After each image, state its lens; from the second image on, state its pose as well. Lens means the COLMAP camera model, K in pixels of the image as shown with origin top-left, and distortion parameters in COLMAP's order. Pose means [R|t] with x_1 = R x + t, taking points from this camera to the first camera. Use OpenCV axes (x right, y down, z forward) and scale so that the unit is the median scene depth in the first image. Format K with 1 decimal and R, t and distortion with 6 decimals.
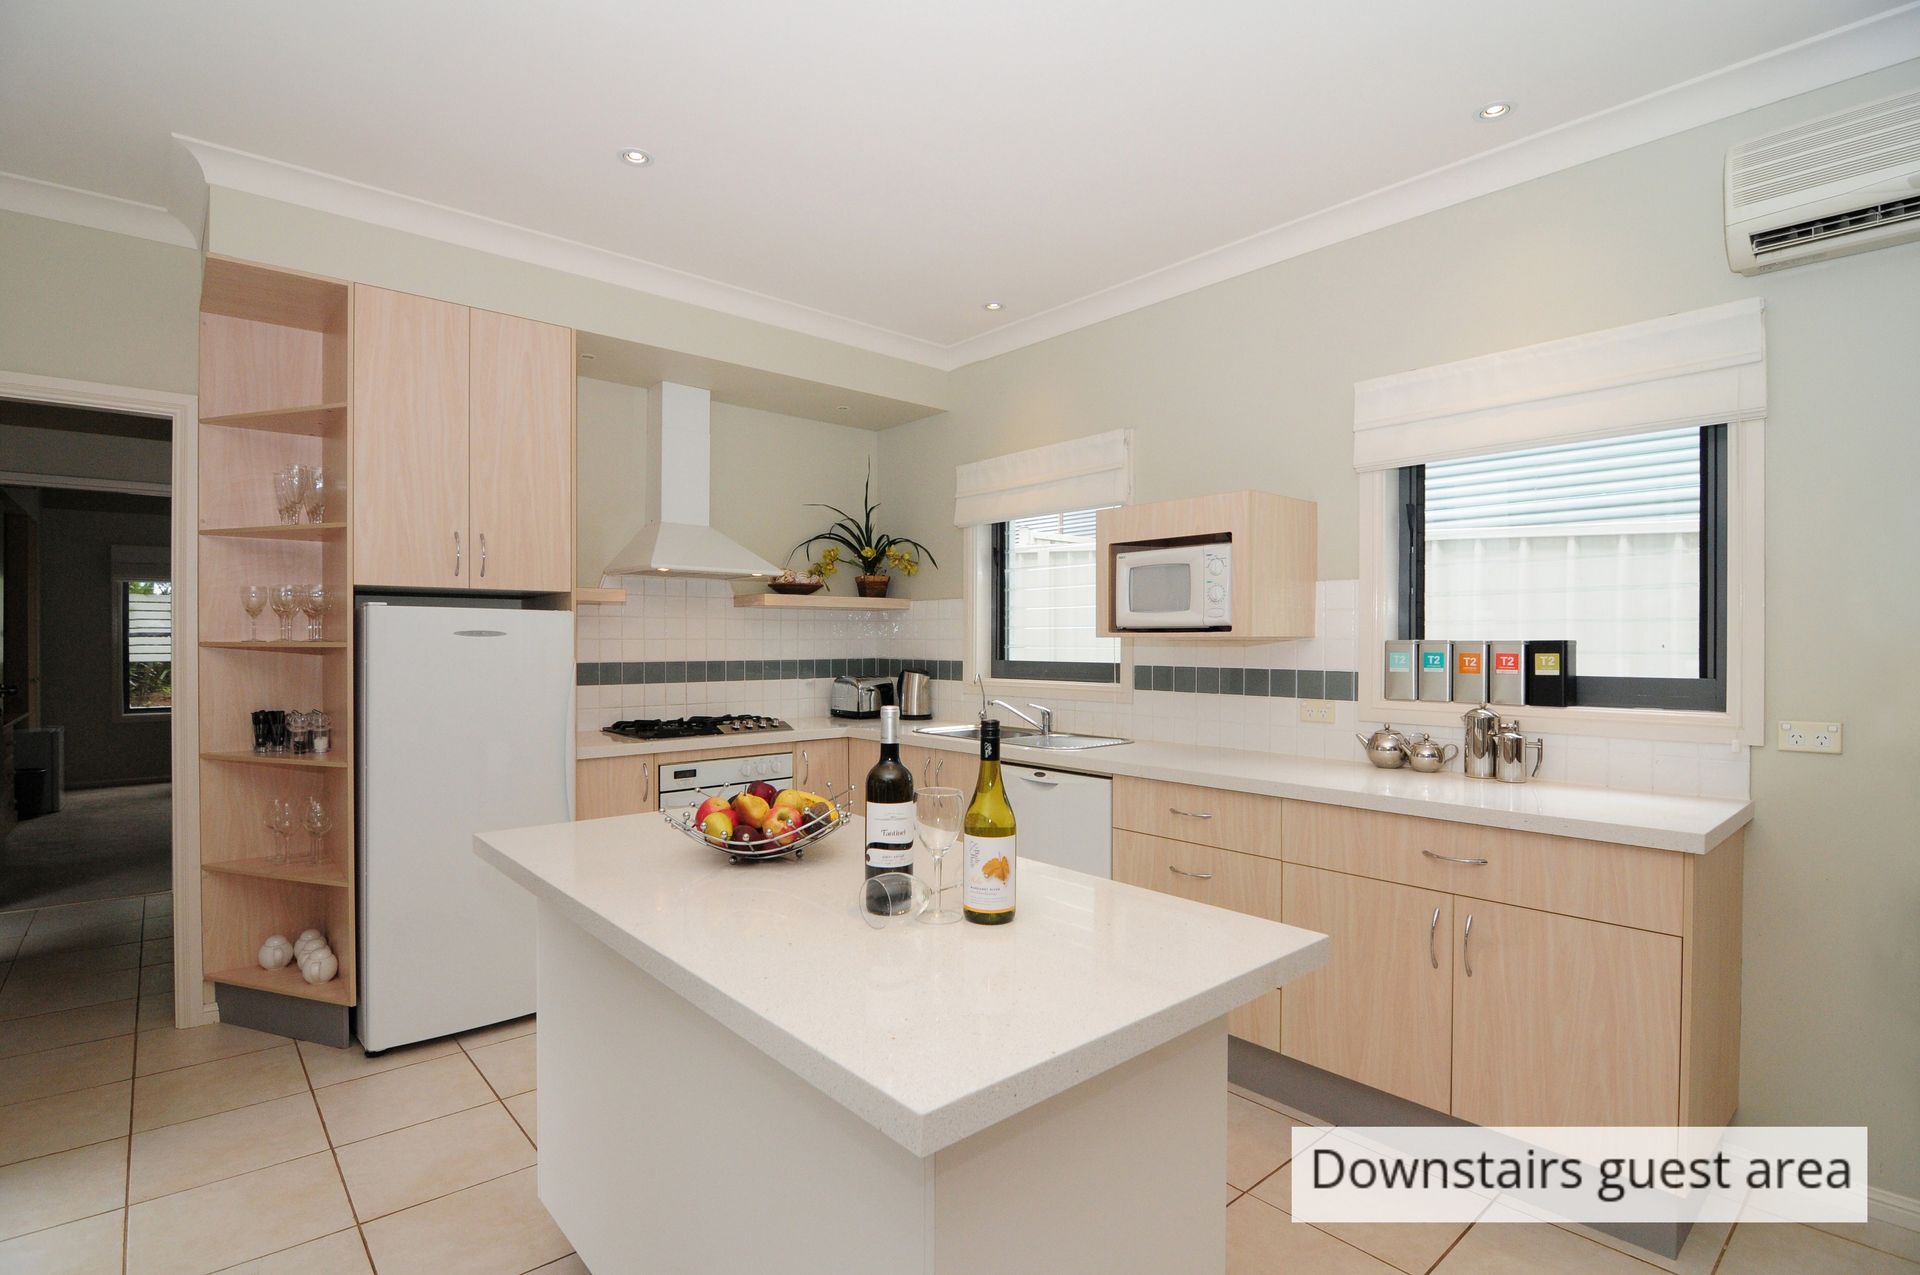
lens RADIAL K [[898.9, 0, 862.4], [0, 898.9, 640.3], [0, 0, 1]] dist [0.000410, -0.028642]
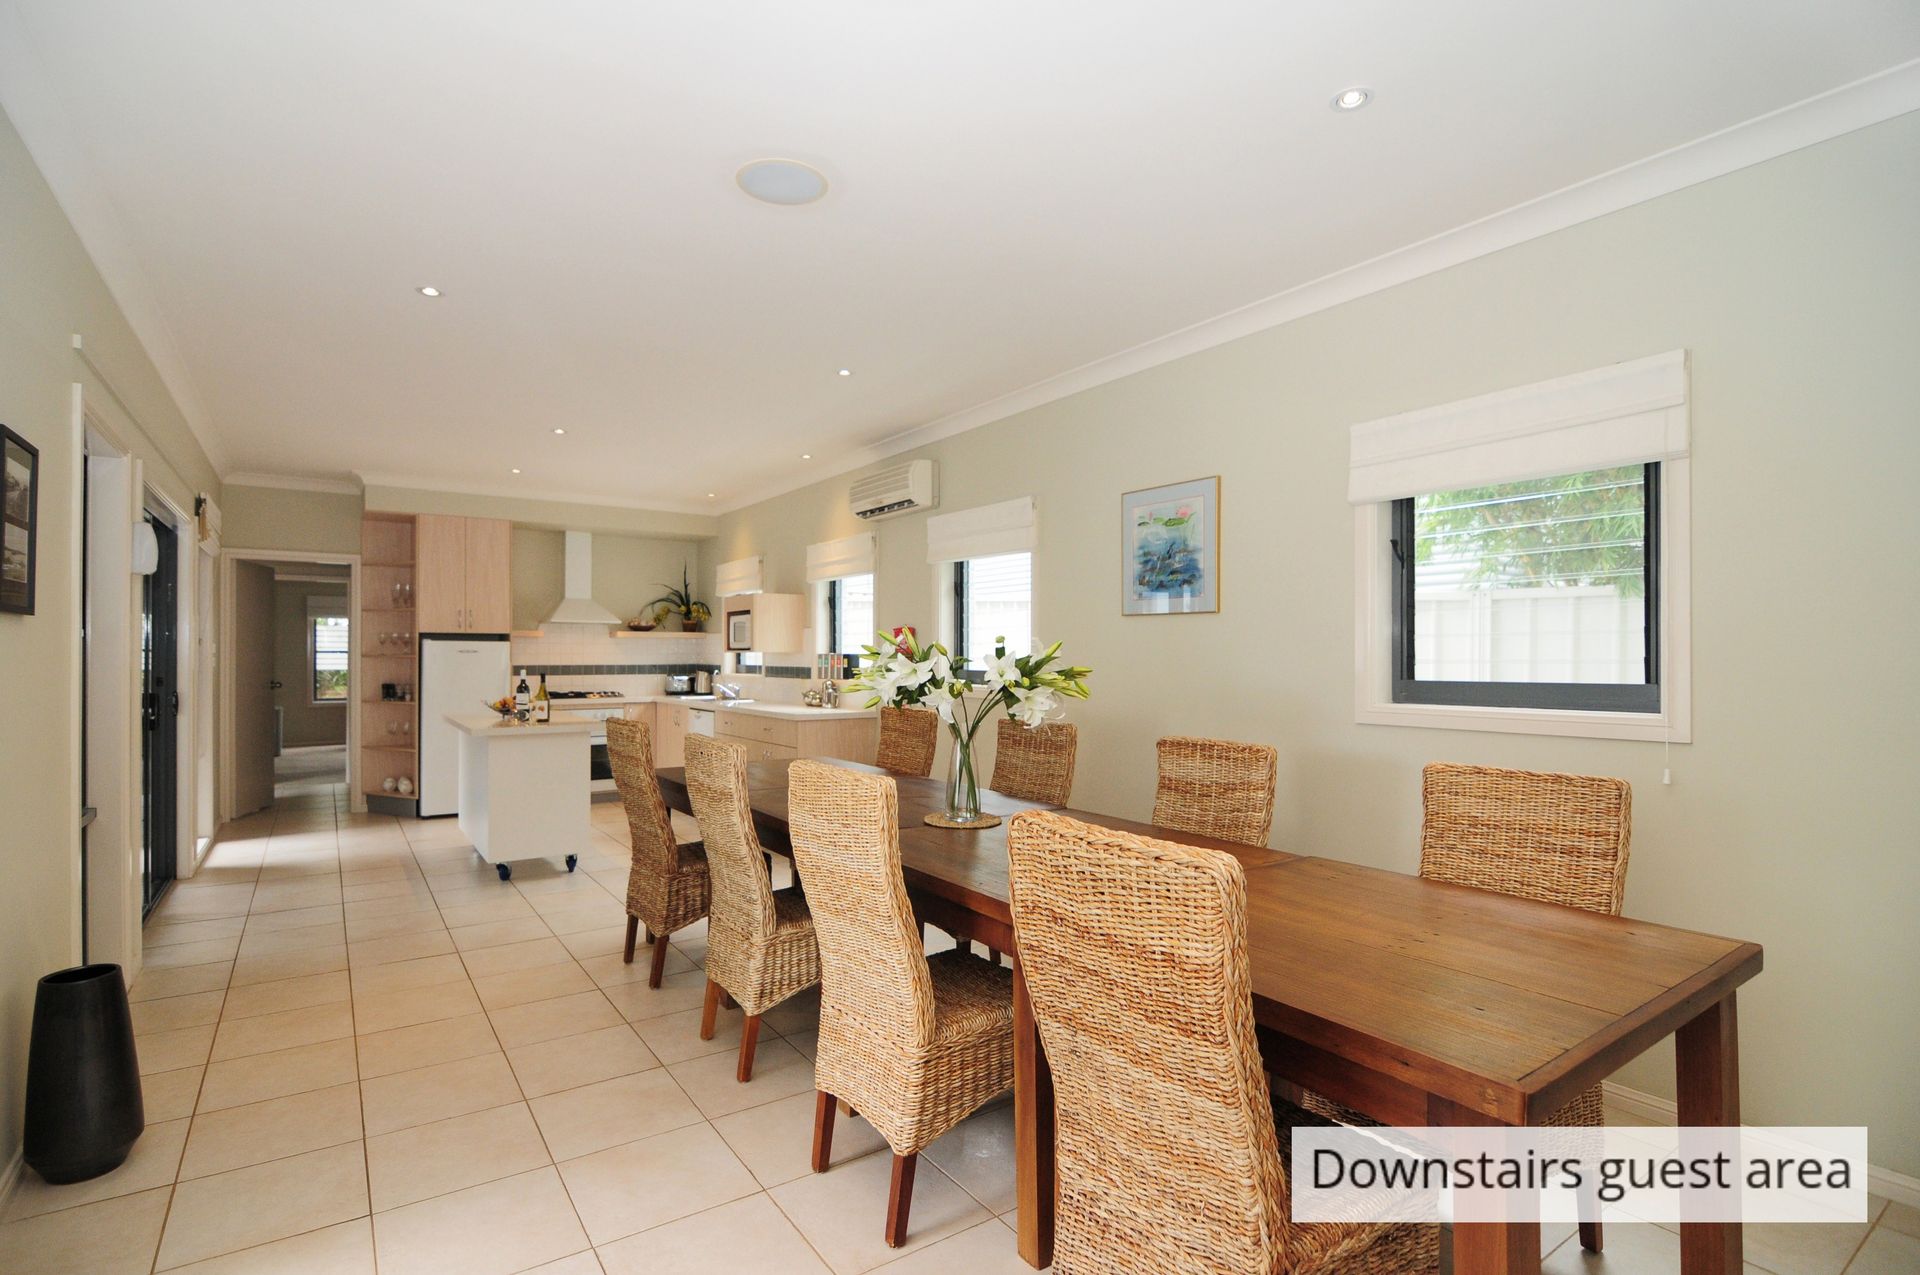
lens RADIAL K [[922.1, 0, 960.0], [0, 922.1, 637.5], [0, 0, 1]] dist [-0.059452, 0.000030]
pose [[0.998503, -0.003114, -0.054605, 0.745294], [0.002031, 0.999800, -0.019878, 0.003979], [0.054656, 0.019737, 0.998310, -0.991179]]
